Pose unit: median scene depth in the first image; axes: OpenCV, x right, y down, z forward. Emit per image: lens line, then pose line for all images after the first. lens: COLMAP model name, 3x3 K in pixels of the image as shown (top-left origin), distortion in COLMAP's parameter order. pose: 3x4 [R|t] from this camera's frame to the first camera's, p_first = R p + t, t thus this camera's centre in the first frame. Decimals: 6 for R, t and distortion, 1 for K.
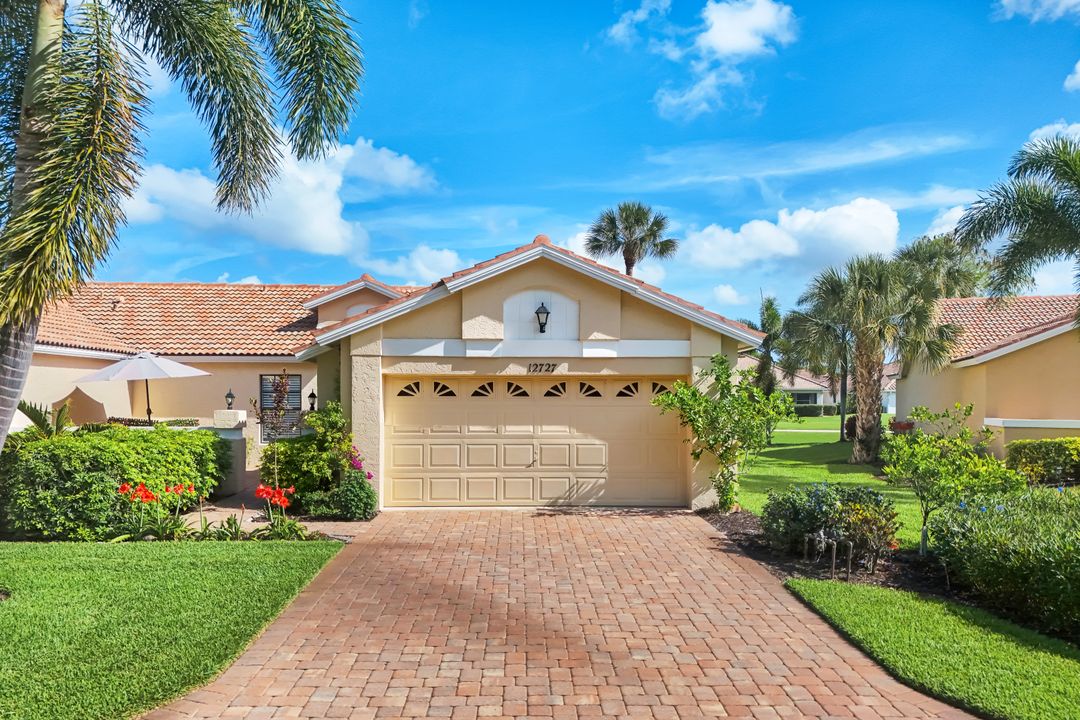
lens RADIAL K [[796.2, 0, 536.4], [0, 796.2, 400.7], [0, 0, 1]] dist [0.062091, -0.007625]
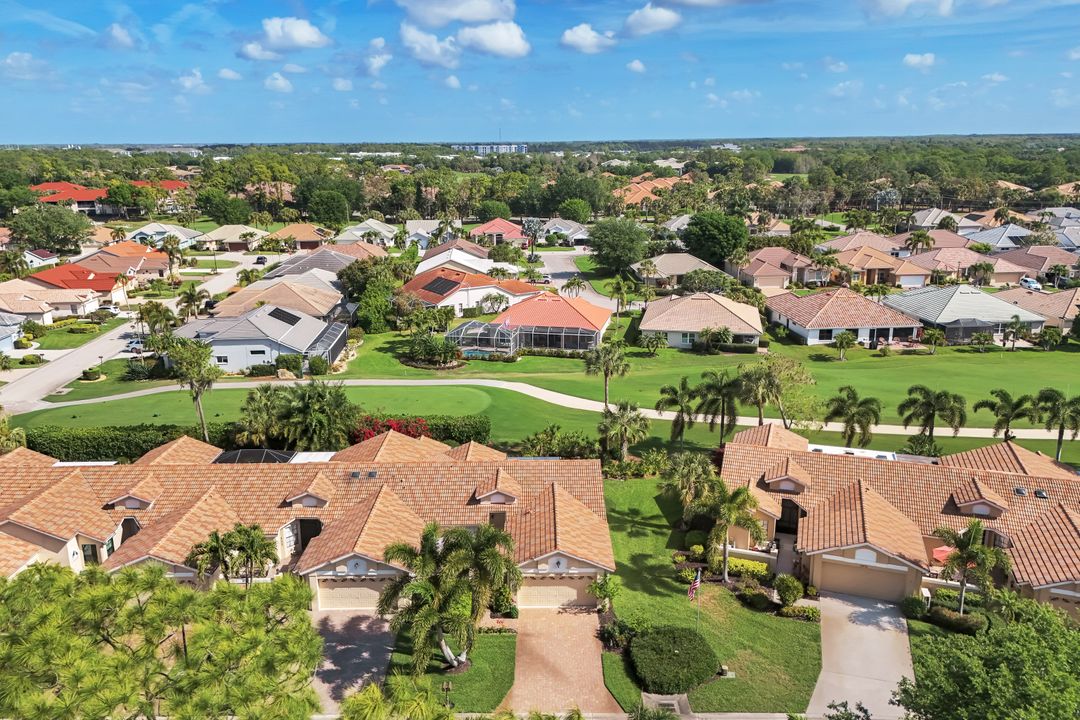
lens RADIAL K [[801.4, 0, 536.4], [0, 801.4, 326.9], [0, 0, 1]] dist [0.078966, -0.088150]
pose [[0.999290, -0.008351, -0.036738, 0.055628], [0.015895, 0.977538, 0.210159, -2.091127], [0.034158, -0.210593, 0.976977, -2.647843]]
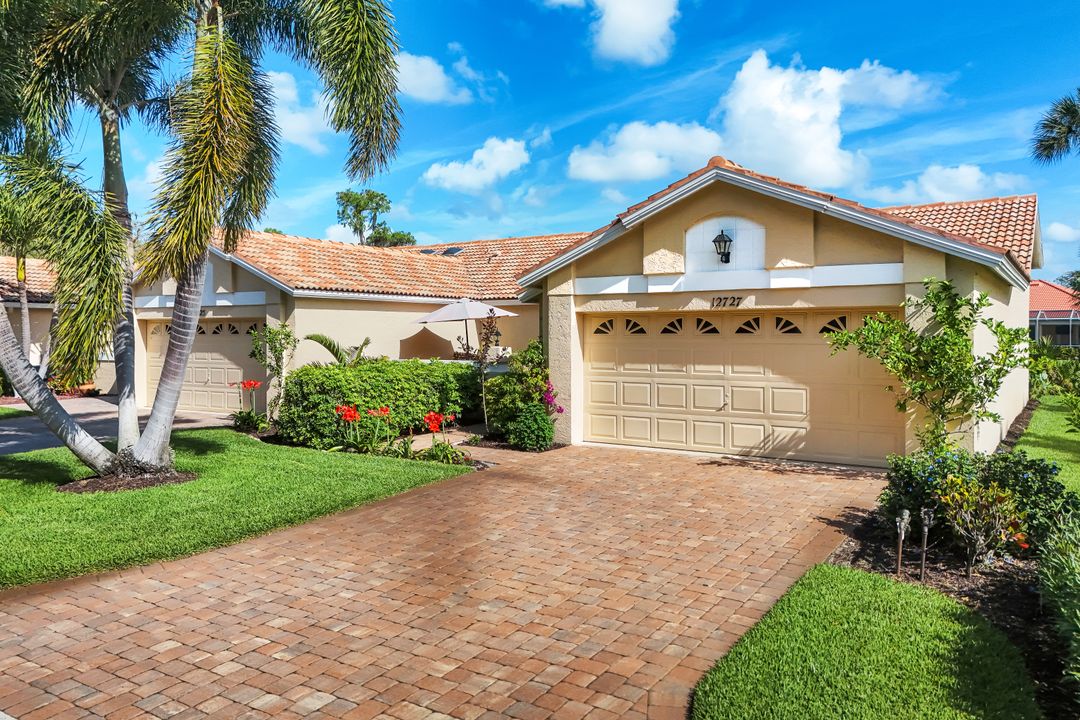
lens RADIAL K [[801.4, 0, 536.4], [0, 801.4, 326.9], [0, 0, 1]] dist [0.078966, -0.088150]
pose [[0.821881, -0.009767, -0.569576, 0.358067], [0.000335, 0.999861, -0.016662, 0.002577], [0.569660, 0.013504, 0.821770, 0.122707]]
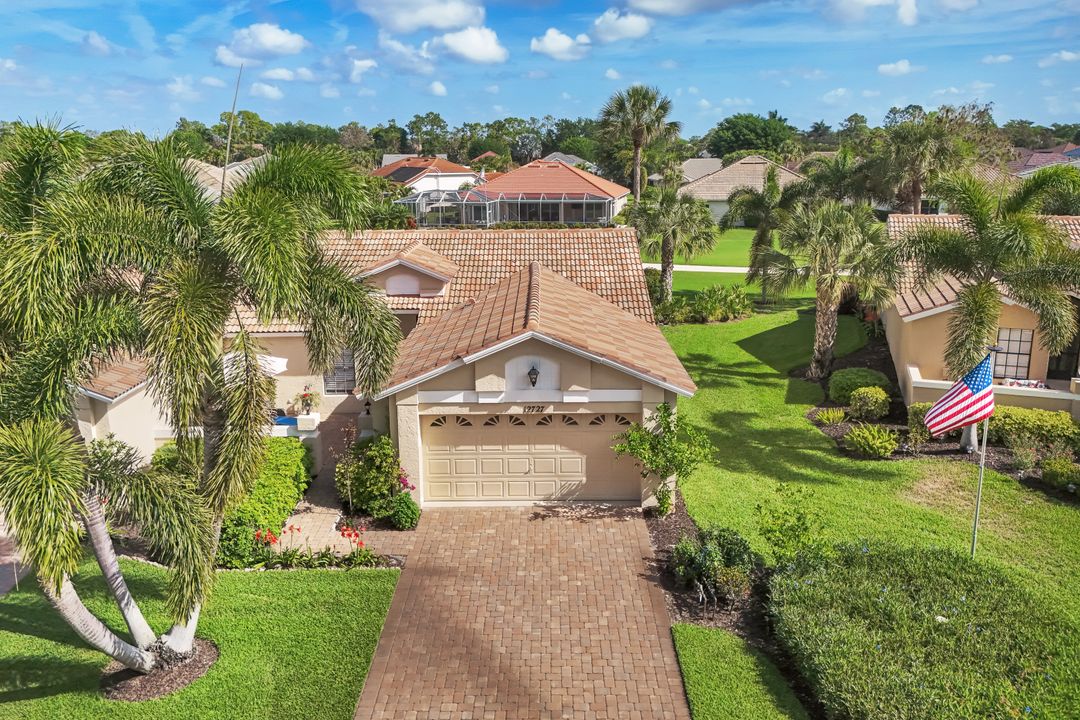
lens RADIAL K [[810.7, 0, 538.8], [0, 810.7, 293.5], [0, 0, 1]] dist [0.062564, -0.044781]
pose [[0.999237, -0.008754, -0.038075, 0.072085], [0.015011, 0.985792, 0.167300, -0.482124], [0.036069, -0.167744, 0.985170, -0.358578]]
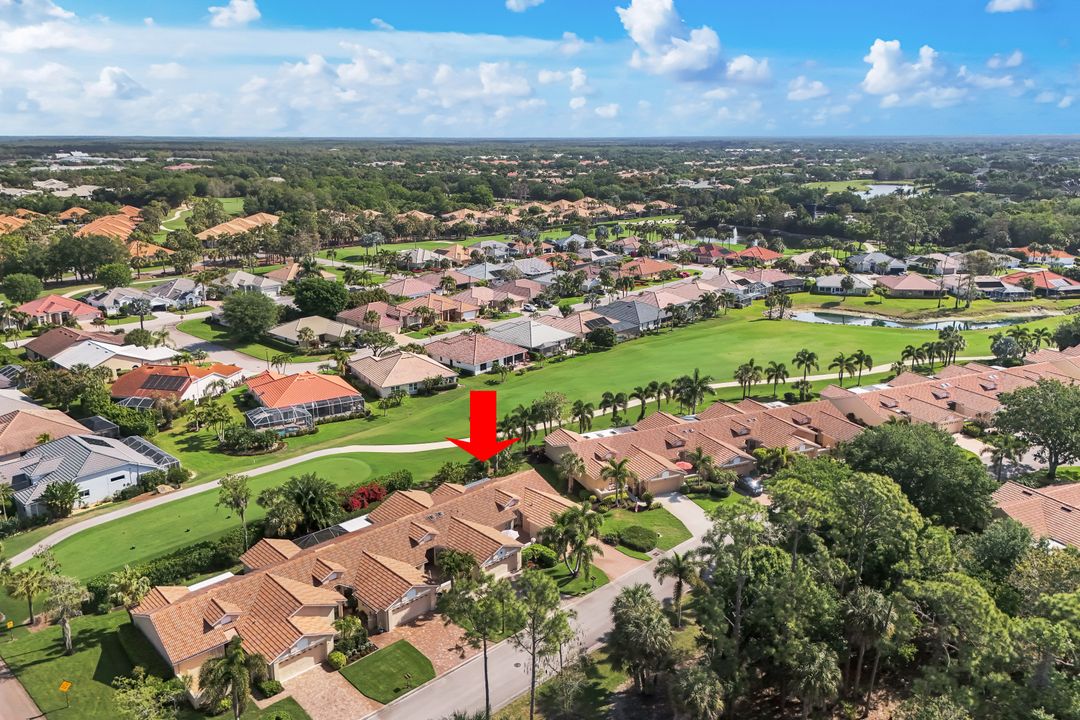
lens RADIAL K [[801.4, 0, 536.4], [0, 801.4, 326.9], [0, 0, 1]] dist [0.078966, -0.088150]
pose [[0.749346, -0.157017, 0.643293, -5.284918], [0.016354, 0.975572, 0.219071, -3.779776], [-0.661976, -0.153639, 0.733609, -4.371020]]
